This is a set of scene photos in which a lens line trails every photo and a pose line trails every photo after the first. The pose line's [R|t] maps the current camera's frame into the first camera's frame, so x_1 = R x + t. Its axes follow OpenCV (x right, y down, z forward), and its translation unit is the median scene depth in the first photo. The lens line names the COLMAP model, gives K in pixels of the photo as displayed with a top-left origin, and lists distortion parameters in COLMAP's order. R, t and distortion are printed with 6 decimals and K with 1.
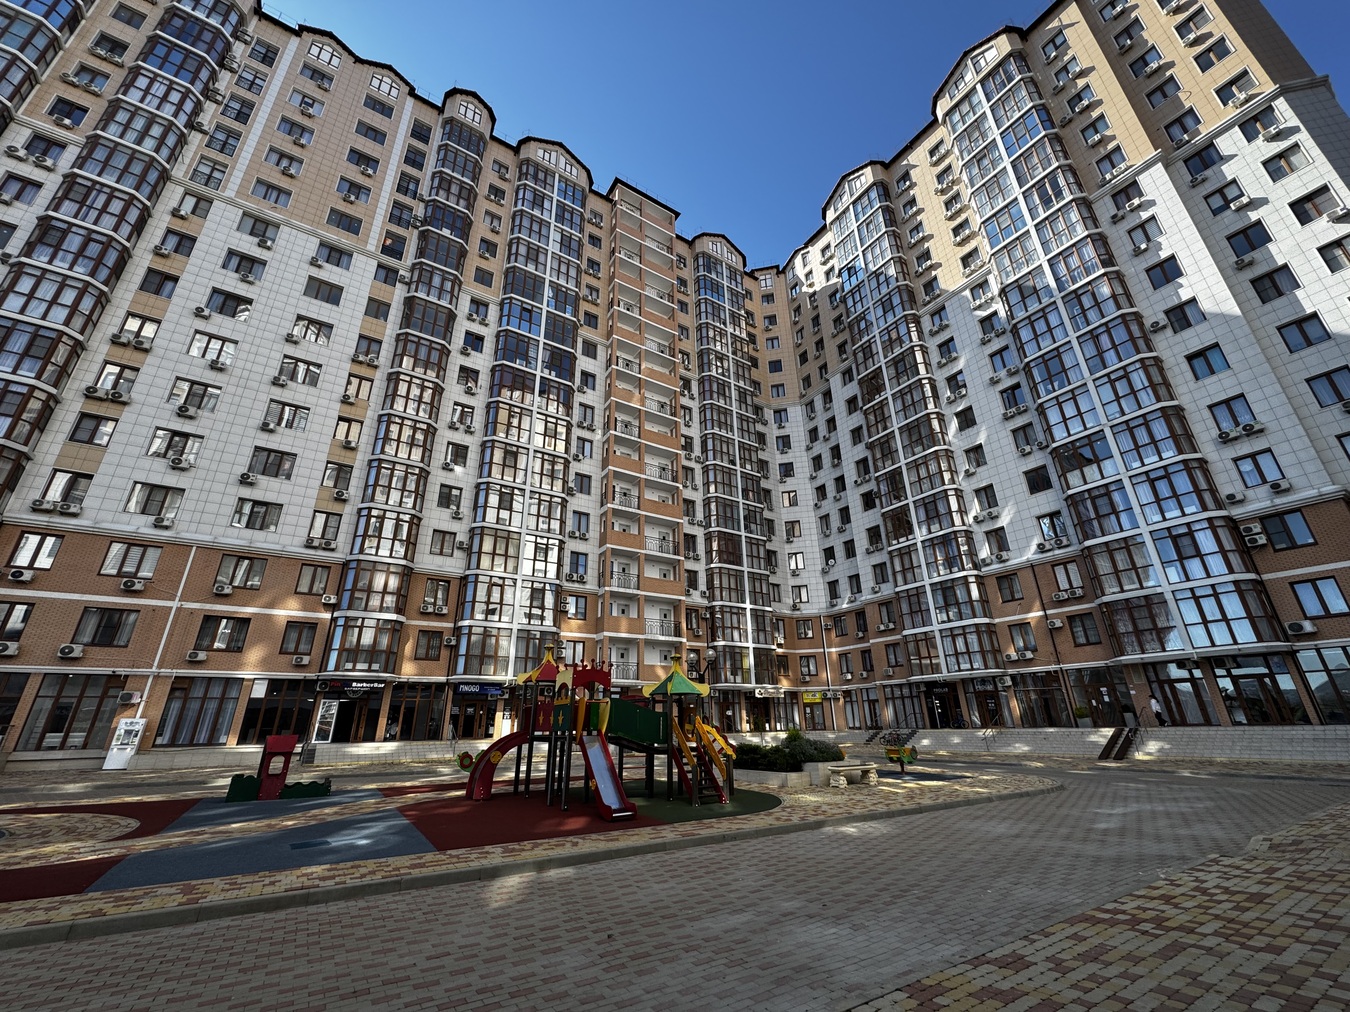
lens RADIAL K [[537.7, 0, 674.2], [0, 537.7, 506.0], [0, 0, 1]] dist [-0.000951, -0.000082]
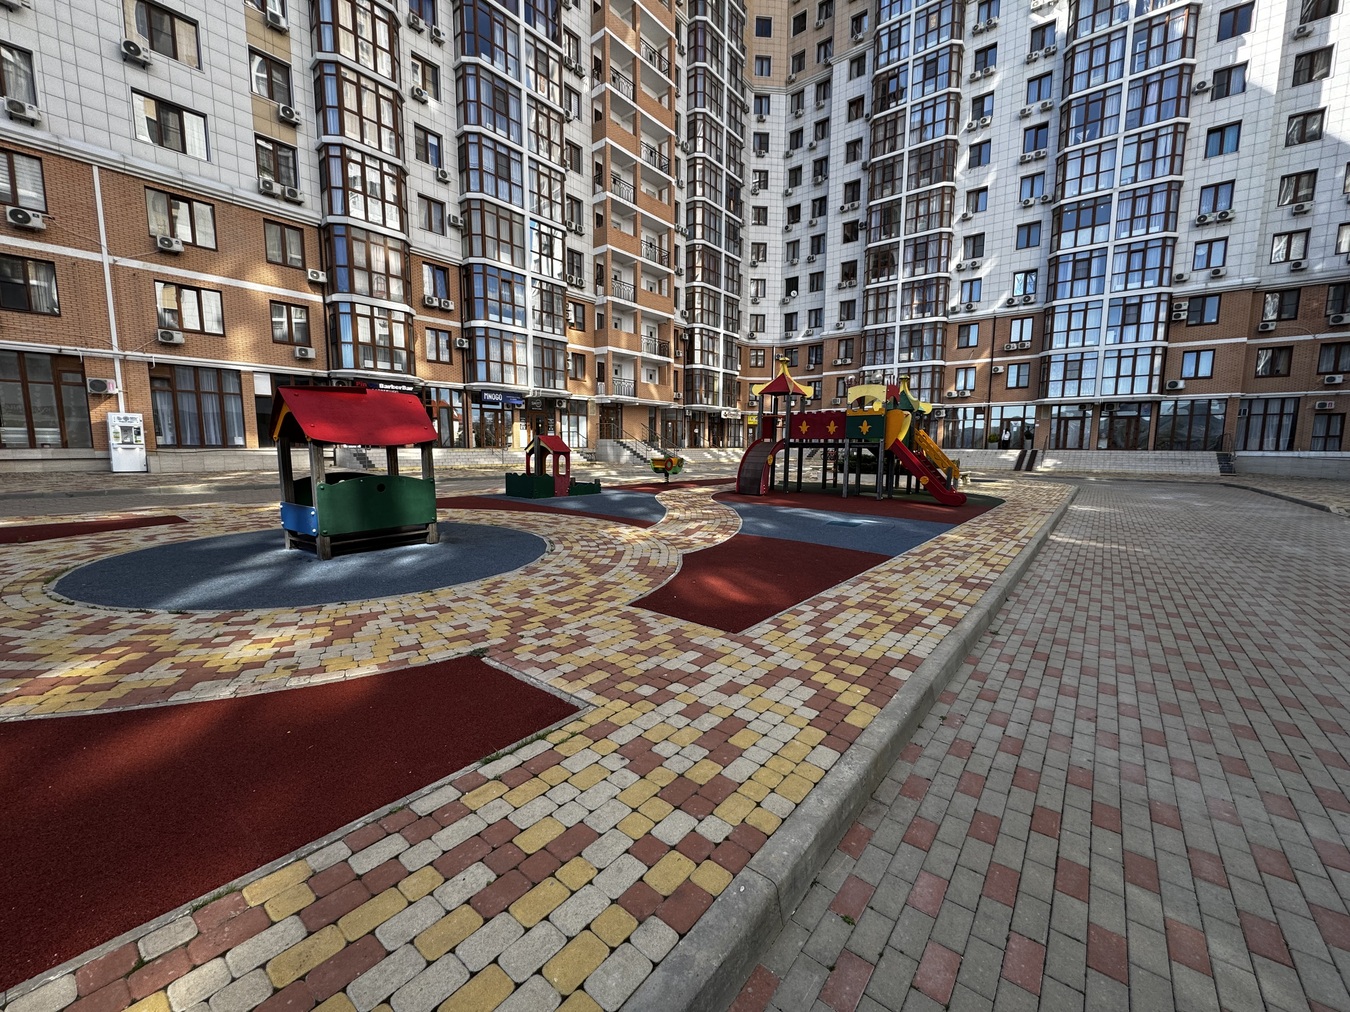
lens RADIAL K [[537.7, 0, 674.2], [0, 537.7, 506.0], [0, 0, 1]] dist [-0.000951, -0.000082]
pose [[0.949590, -0.012678, 0.313239, -0.318773], [-0.139721, 0.877341, 0.459076, 0.029445], [-0.280638, -0.479699, 0.831343, 0.041737]]
